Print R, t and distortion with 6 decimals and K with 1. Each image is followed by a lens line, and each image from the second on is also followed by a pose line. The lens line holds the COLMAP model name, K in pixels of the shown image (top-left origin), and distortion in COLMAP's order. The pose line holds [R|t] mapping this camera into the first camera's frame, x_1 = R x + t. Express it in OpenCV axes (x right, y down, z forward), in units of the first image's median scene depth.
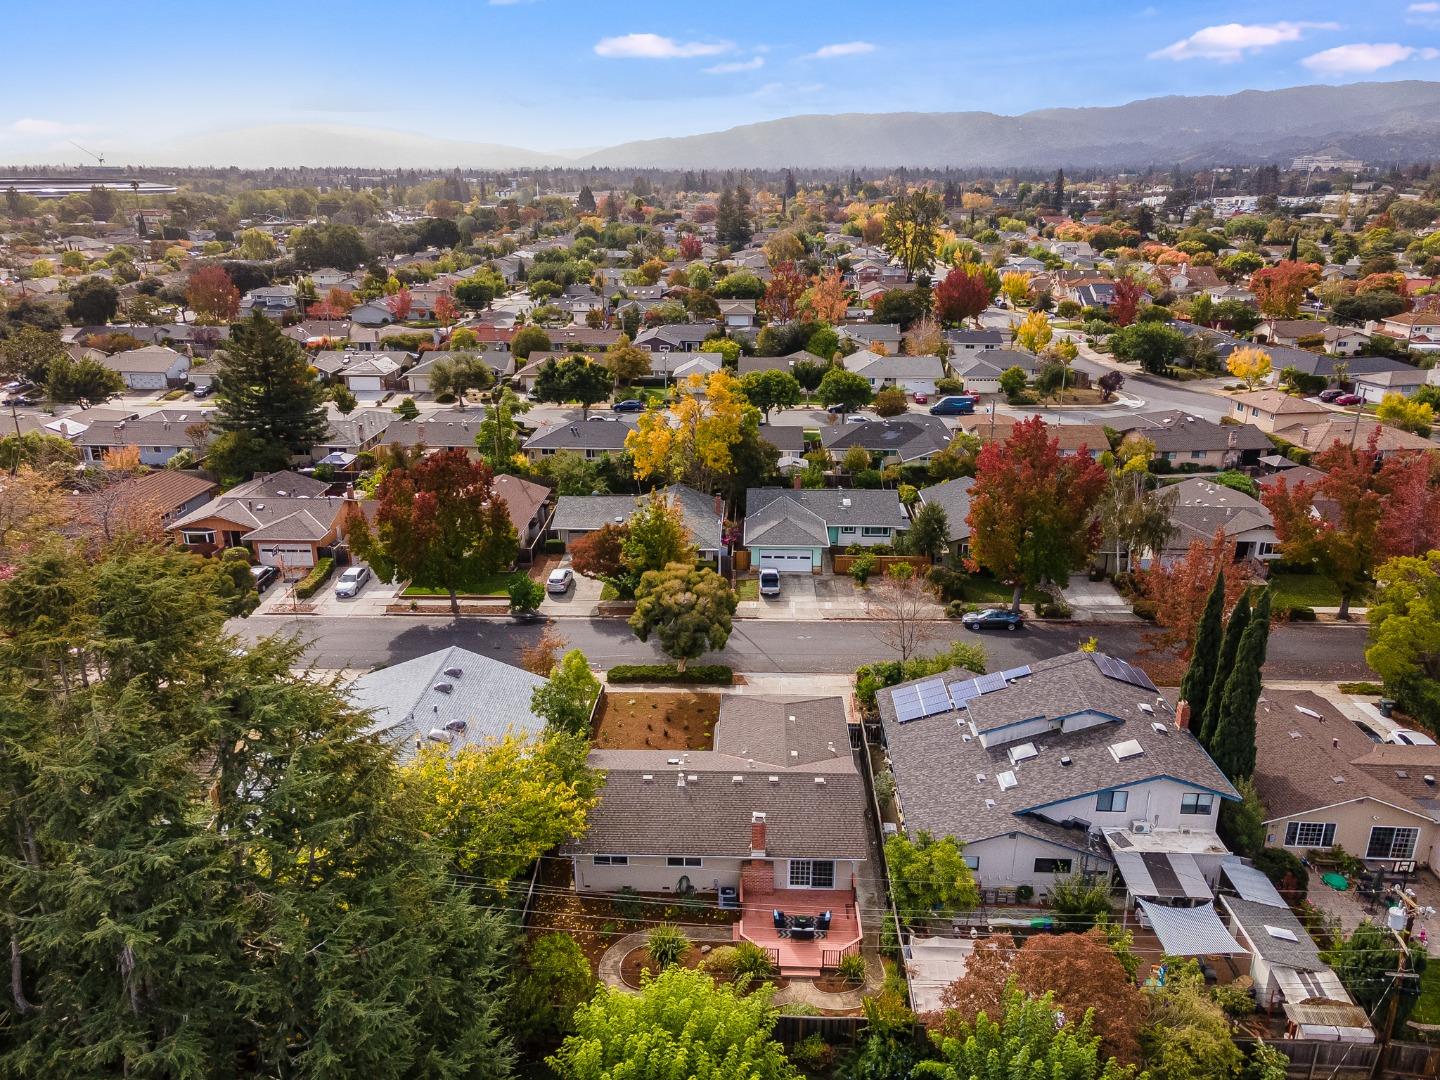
lens RADIAL K [[1053.9, 0, 720.0], [0, 1053.9, 540.0], [0, 0, 1]] dist [0.051323, 0.001217]
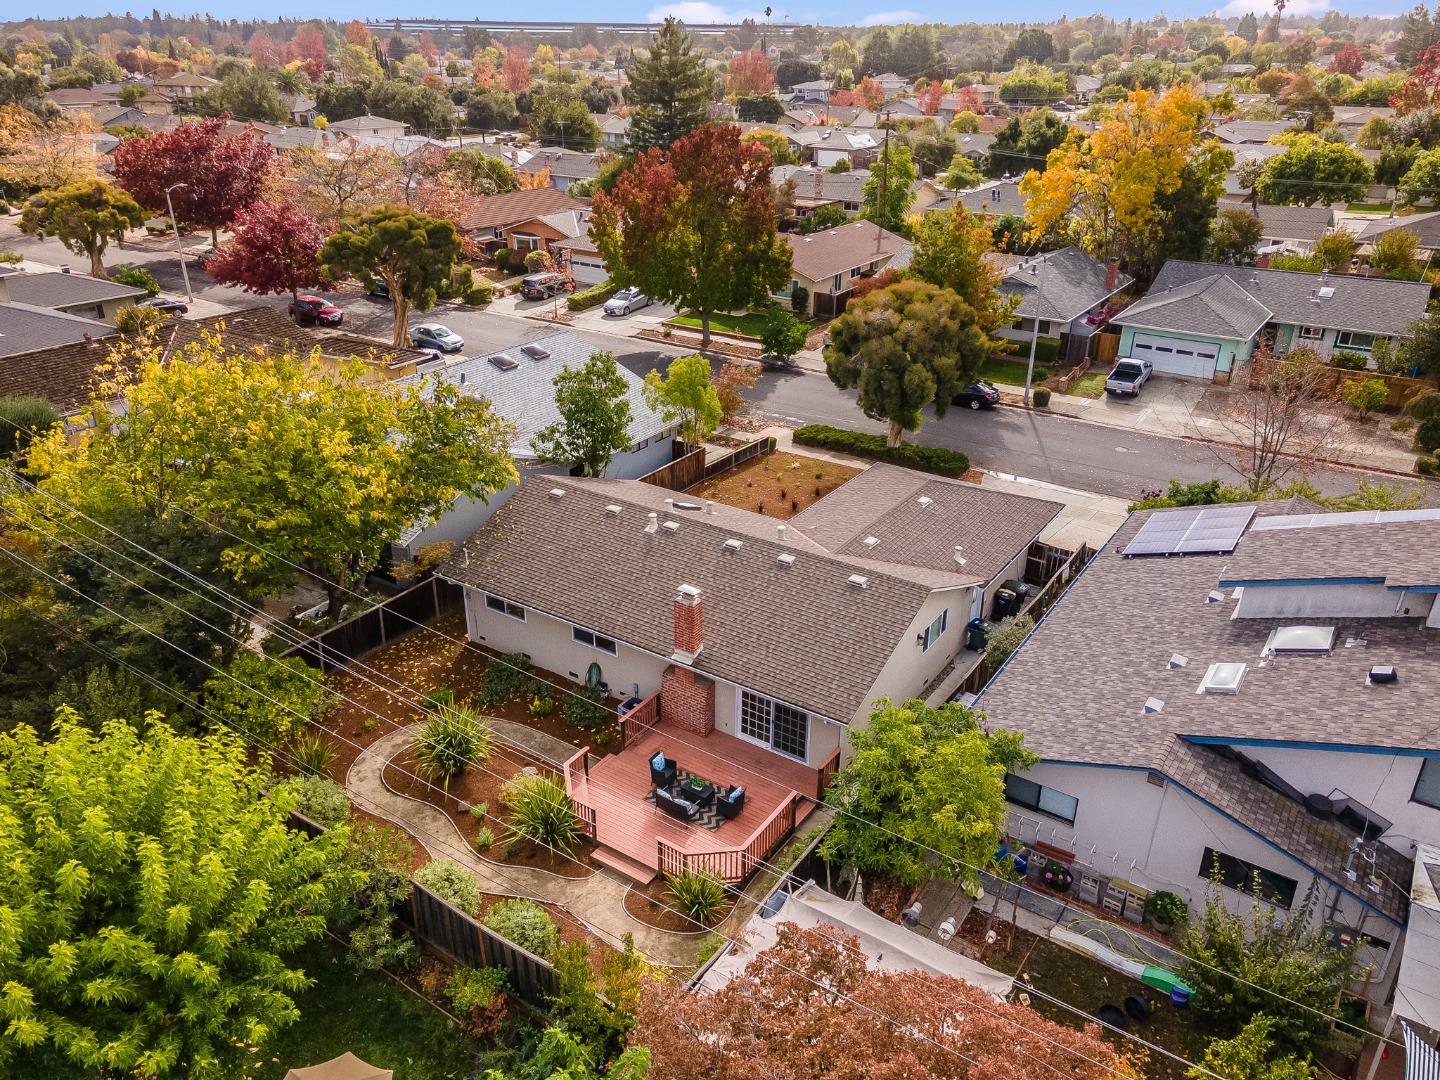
lens RADIAL K [[1053.9, 0, 720.0], [0, 1053.9, 540.0], [0, 0, 1]] dist [0.051323, 0.001217]
pose [[0.849613, 0.232377, -0.473453, 0.299171], [-0.177165, 0.971286, 0.158797, 0.138541], [0.496760, -0.051037, 0.866386, 0.512299]]
